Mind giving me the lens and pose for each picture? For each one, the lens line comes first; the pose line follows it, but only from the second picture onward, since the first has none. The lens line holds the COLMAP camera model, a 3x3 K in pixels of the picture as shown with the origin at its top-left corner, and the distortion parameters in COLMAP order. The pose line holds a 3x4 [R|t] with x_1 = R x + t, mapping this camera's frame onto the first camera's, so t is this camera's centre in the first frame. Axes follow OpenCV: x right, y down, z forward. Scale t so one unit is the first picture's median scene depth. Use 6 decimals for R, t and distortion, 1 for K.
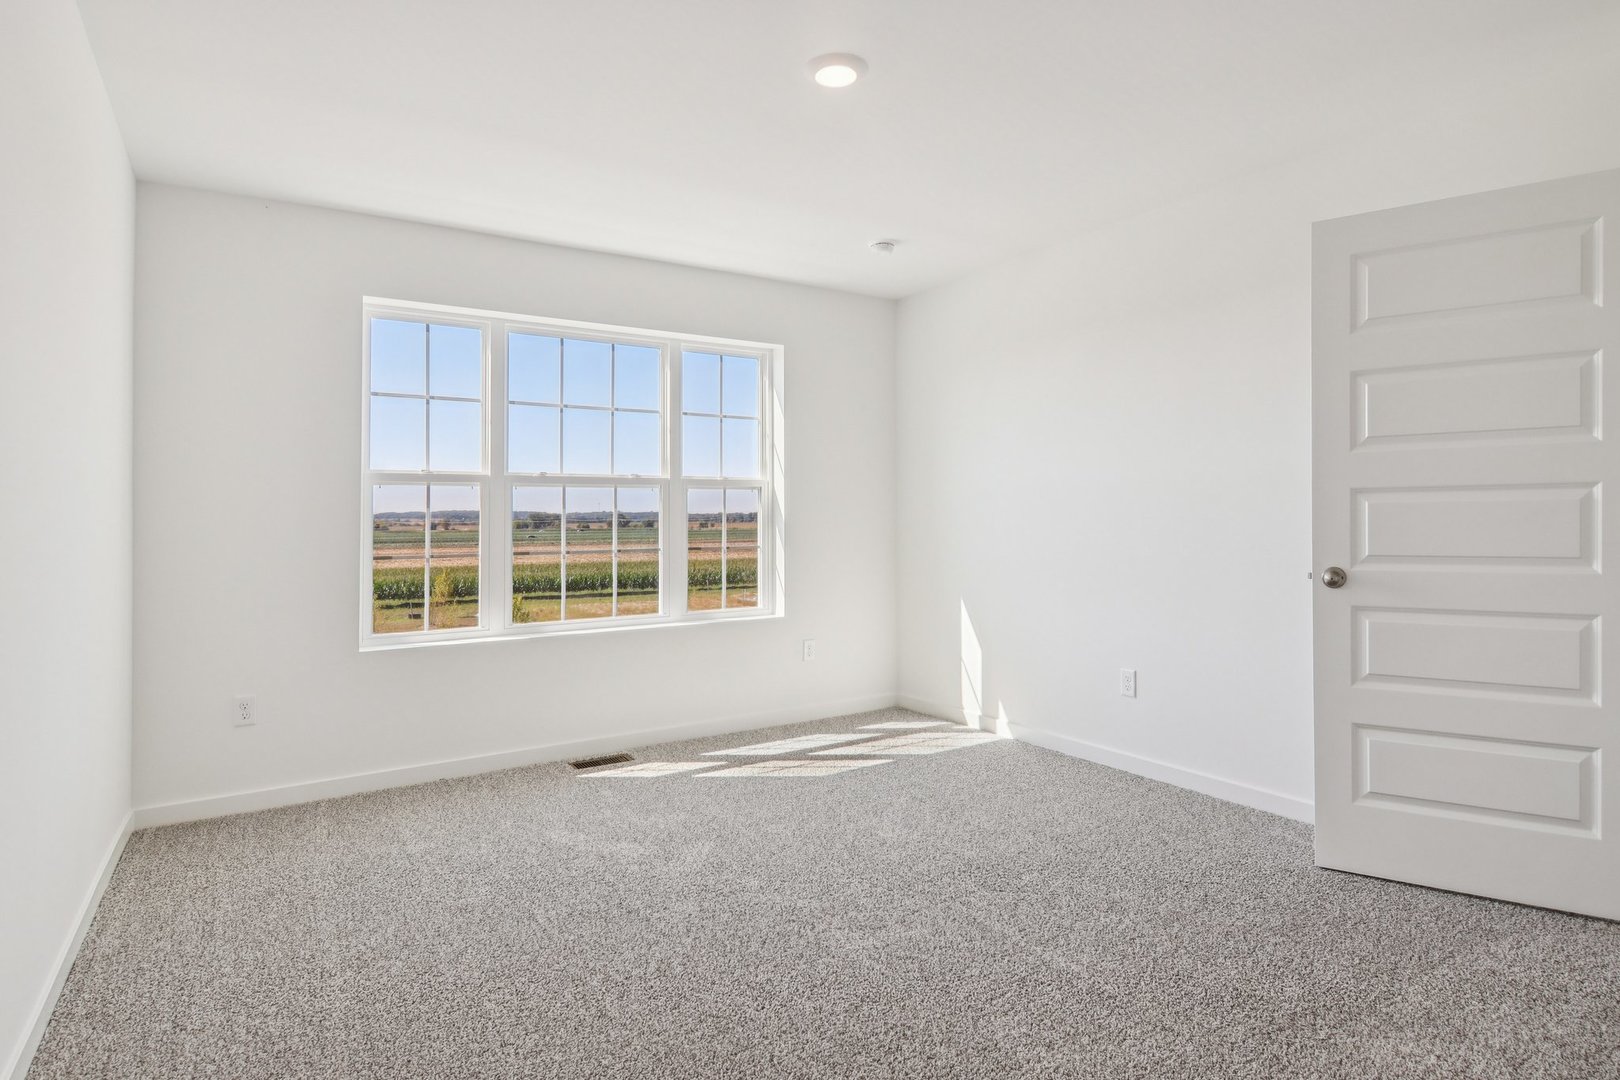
lens RADIAL K [[875.8, 0, 810.1], [0, 875.8, 503.4], [0, 0, 1]] dist [0.021753, 0.000021]
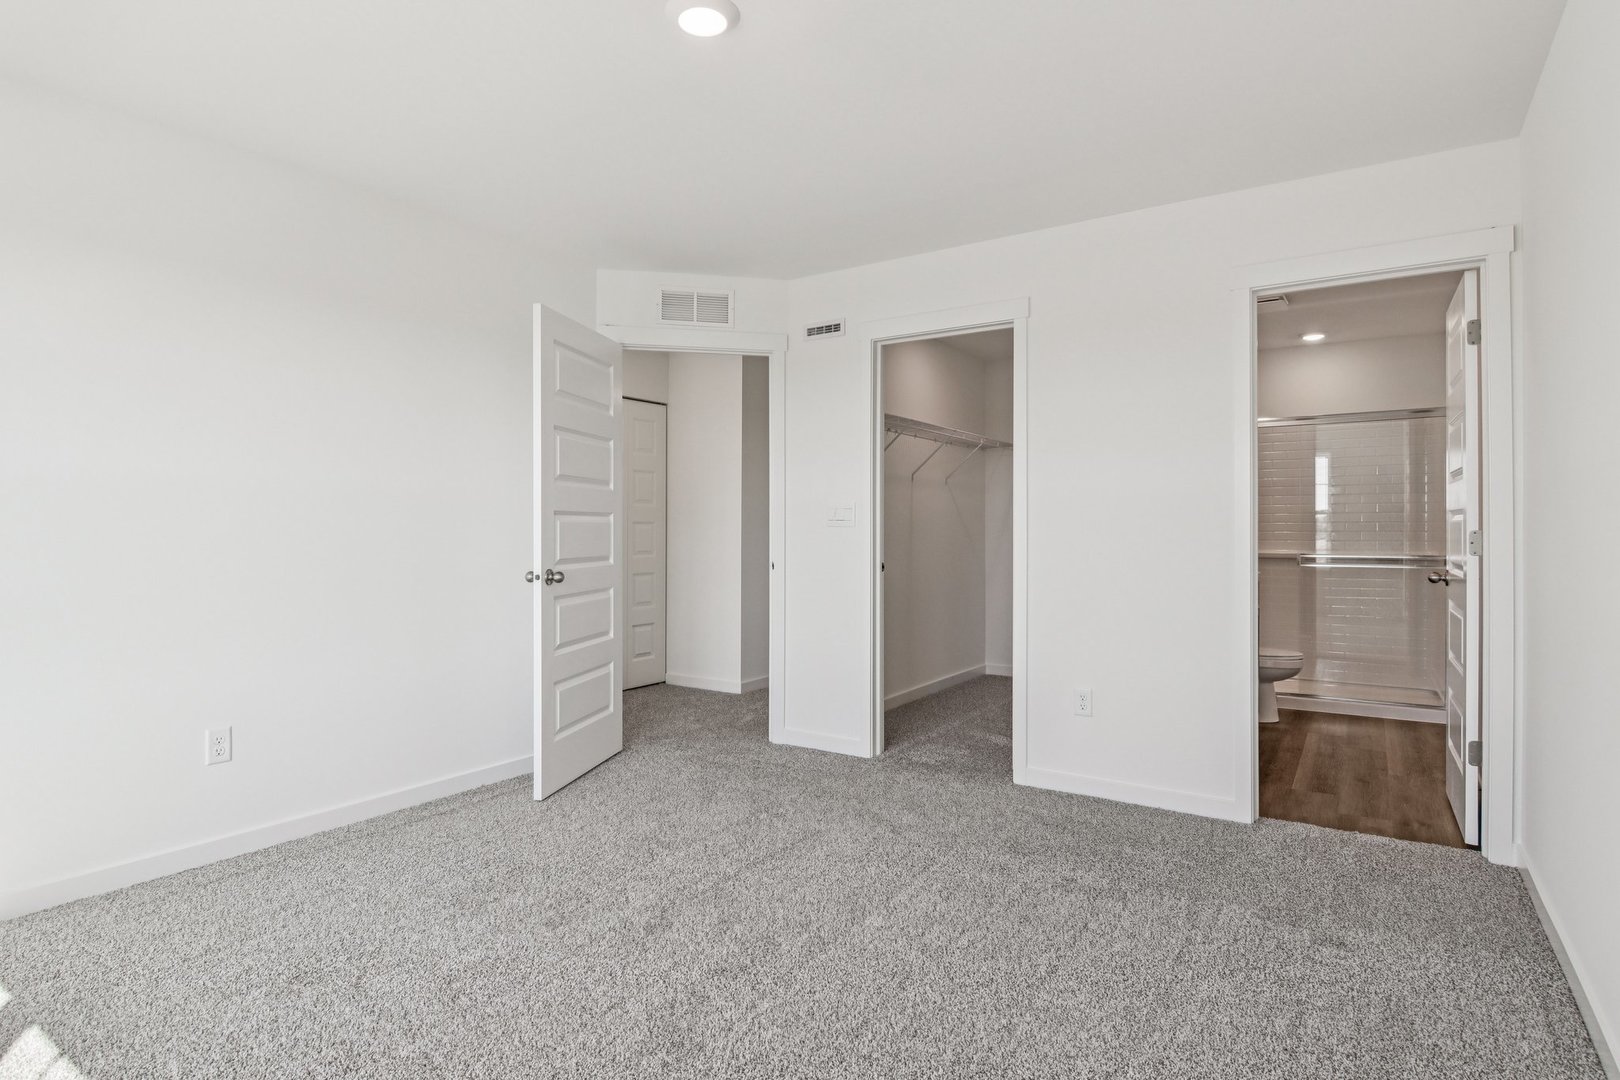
lens RADIAL K [[859.7, 0, 809.7], [0, 859.7, 537.7], [0, 0, 1]] dist [-0.000176, -0.000201]
pose [[-0.386716, 0.003502, 0.922192, -0.652059], [-0.008982, 0.999931, -0.007564, 0.027941], [-0.922155, -0.011208, -0.386658, 0.992159]]
